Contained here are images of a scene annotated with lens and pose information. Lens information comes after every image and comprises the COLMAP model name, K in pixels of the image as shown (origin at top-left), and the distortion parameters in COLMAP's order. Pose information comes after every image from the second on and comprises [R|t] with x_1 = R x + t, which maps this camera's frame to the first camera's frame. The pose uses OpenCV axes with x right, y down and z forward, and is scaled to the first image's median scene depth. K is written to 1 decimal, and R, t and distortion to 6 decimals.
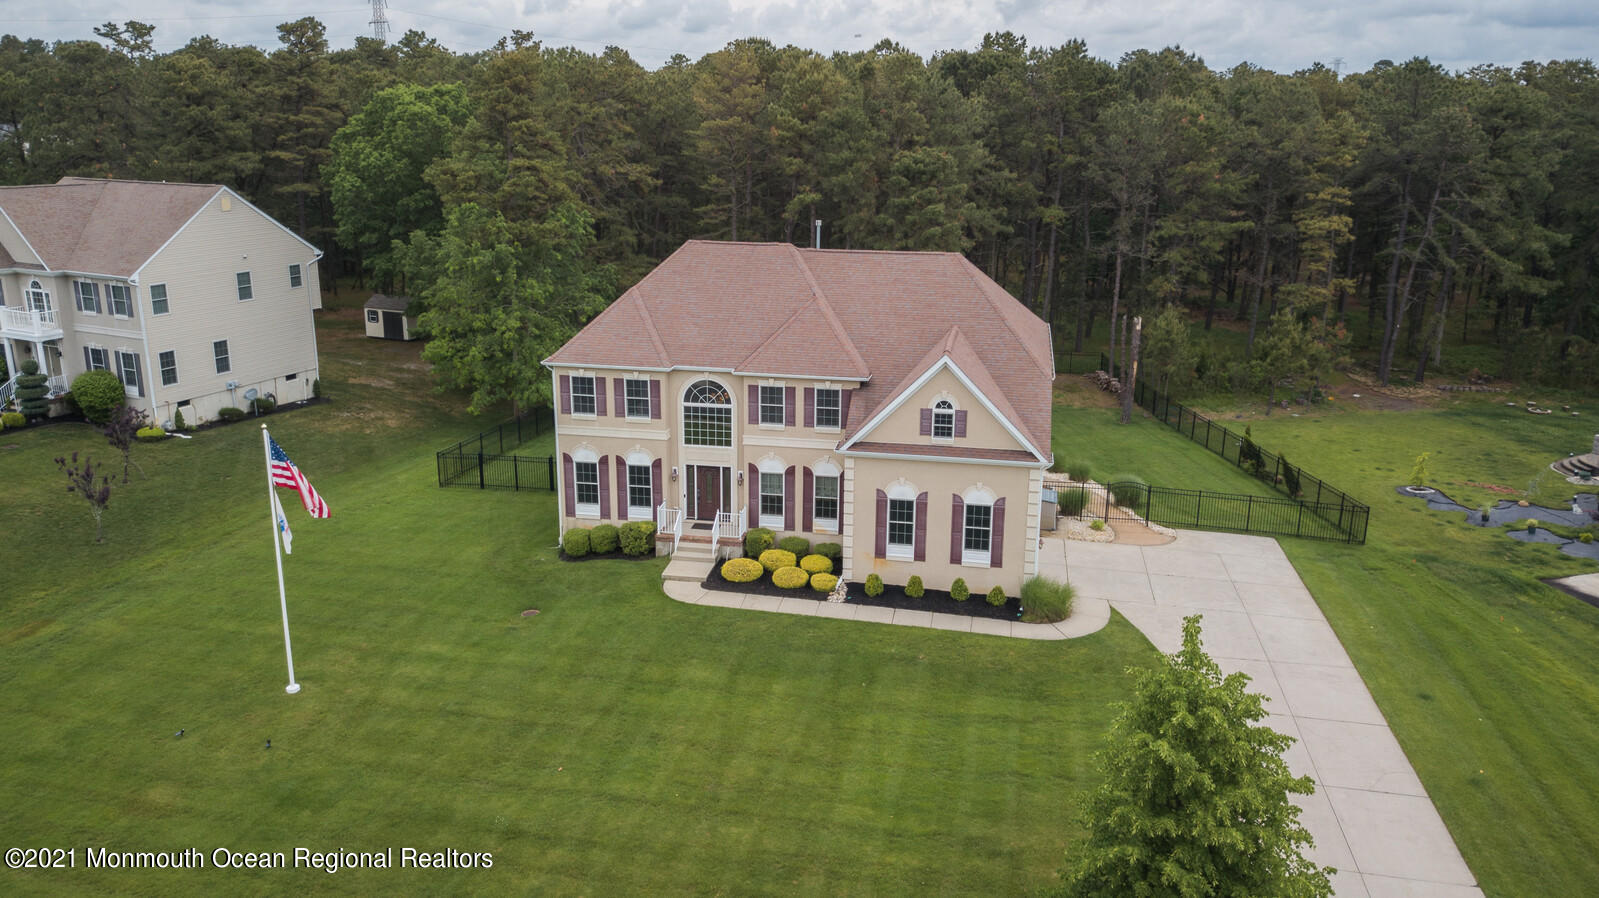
lens RADIAL K [[1228.2, 0, 789.8], [0, 1228.2, 454.9], [0, 0, 1]] dist [0.001662, -0.010283]
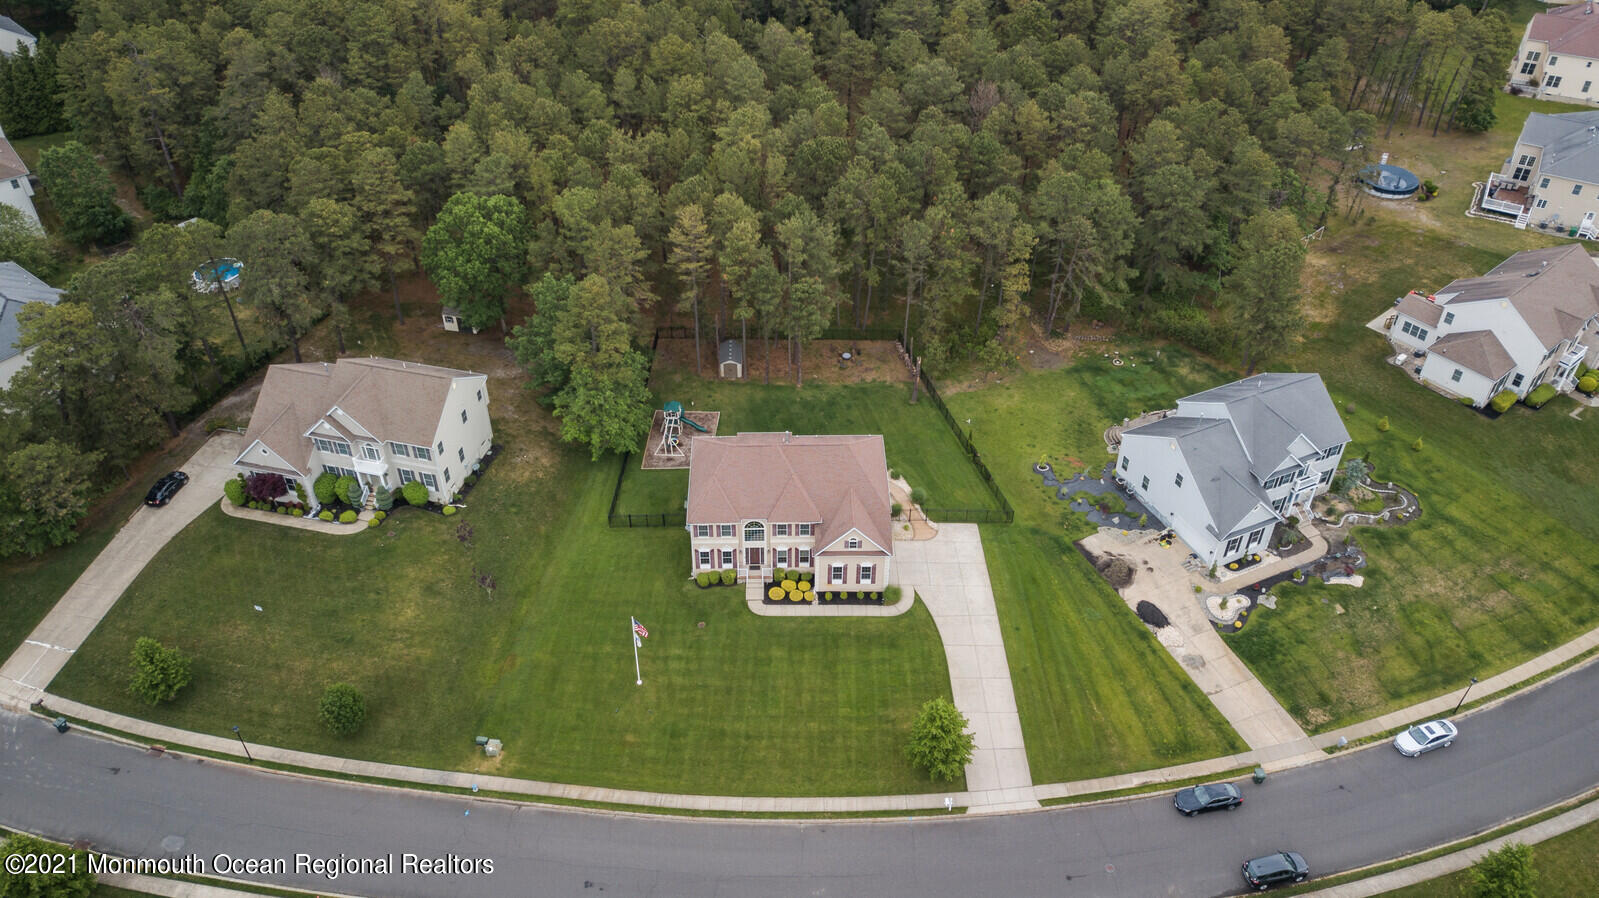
lens RADIAL K [[1231.1, 0, 793.0], [0, 1231.1, 449.3], [0, 0, 1]] dist [0.044776, -0.036238]
pose [[0.980209, -0.129744, 0.149523, -0.340271], [0.058559, 0.911524, 0.407056, -1.188952], [-0.189107, -0.390244, 0.901082, -1.178876]]
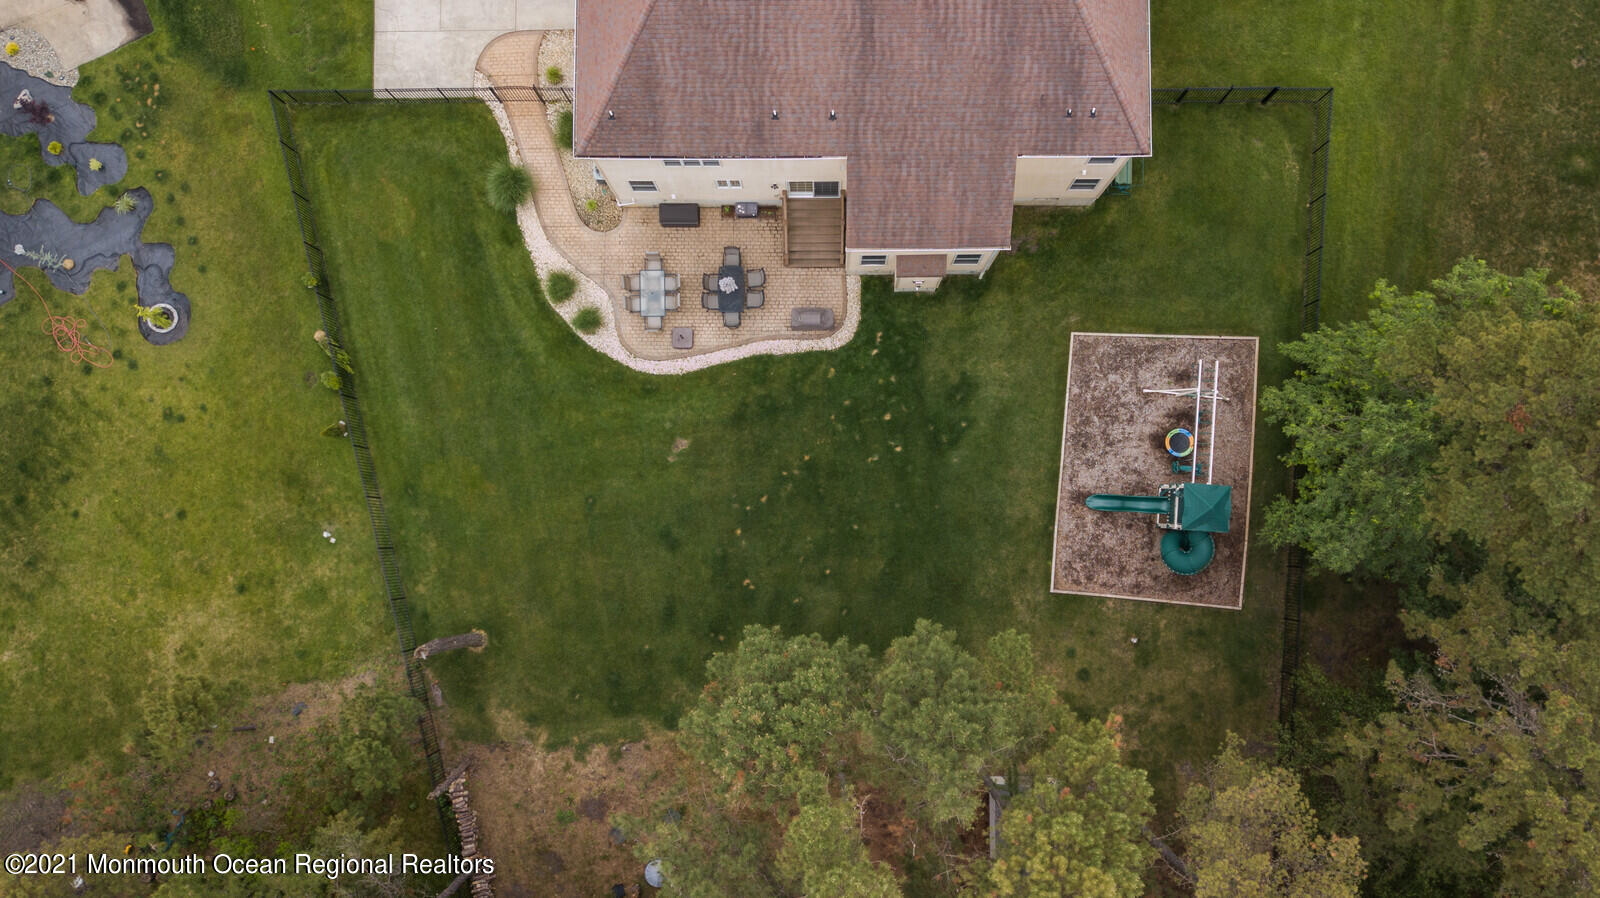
lens RADIAL K [[1228.9, 0, 790.3], [0, 1228.9, 454.9], [0, 0, 1]] dist [0.001662, -0.010283]
pose [[-0.984553, 0.174969, 0.006385, 0.129069], [-0.030964, -0.209900, 0.977233, -1.025634], [0.172326, 0.961940, 0.212075, 1.229837]]
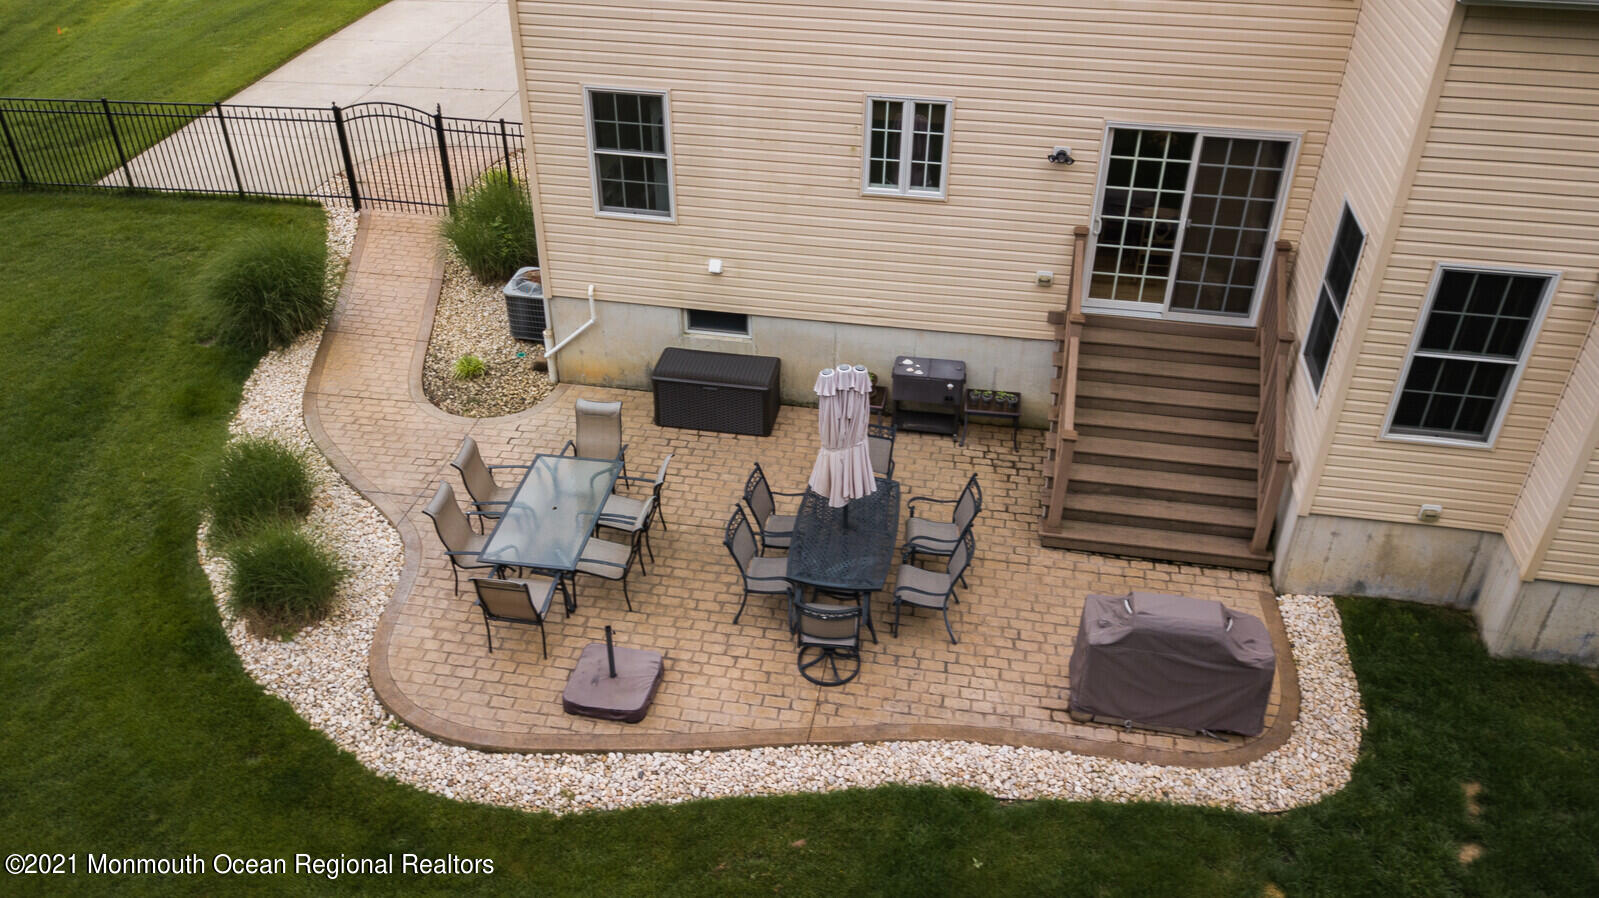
lens RADIAL K [[1210.5, 0, 799.5], [0, 1210.5, 449.0], [0, 0, 1]] dist [0.015144, -0.005664]
pose [[-0.999882, -0.009342, -0.012198, 0.173094], [-0.015356, 0.634622, 0.772670, -0.216970], [0.000523, 0.772766, -0.634691, 1.459031]]
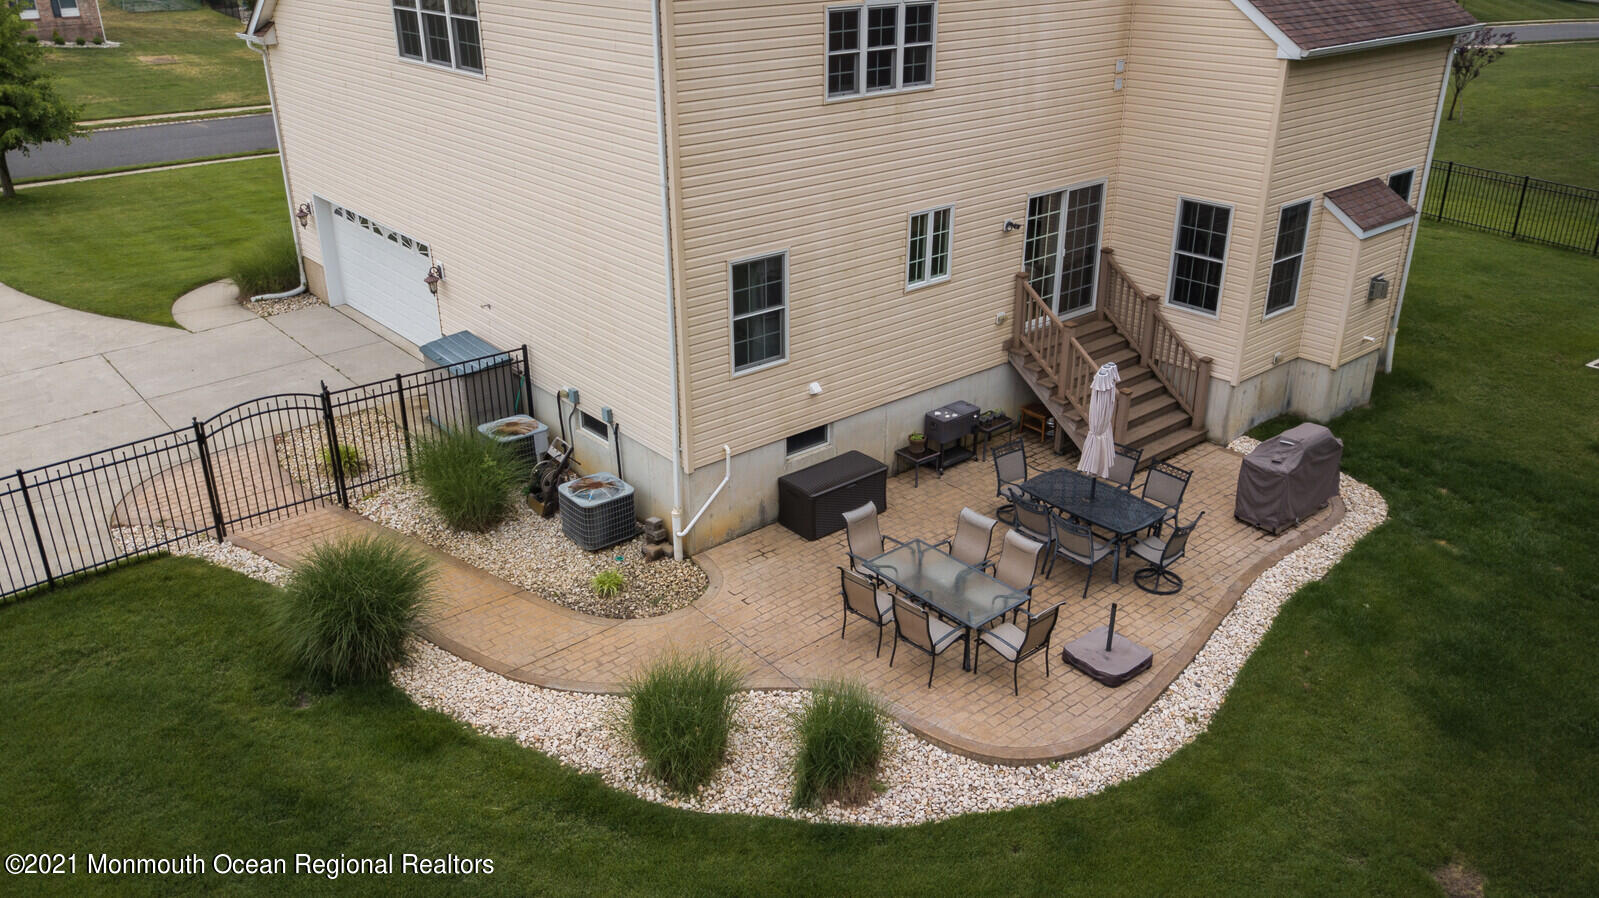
lens RADIAL K [[1206.7, 0, 792.8], [0, 1206.7, 460.3], [0, 0, 1]] dist [0.036881, -0.028612]
pose [[-0.640927, 0.321147, -0.697192, 0.458499], [-0.211714, 0.799084, 0.562709, -0.190679], [0.737828, 0.508261, -0.444163, 1.390823]]
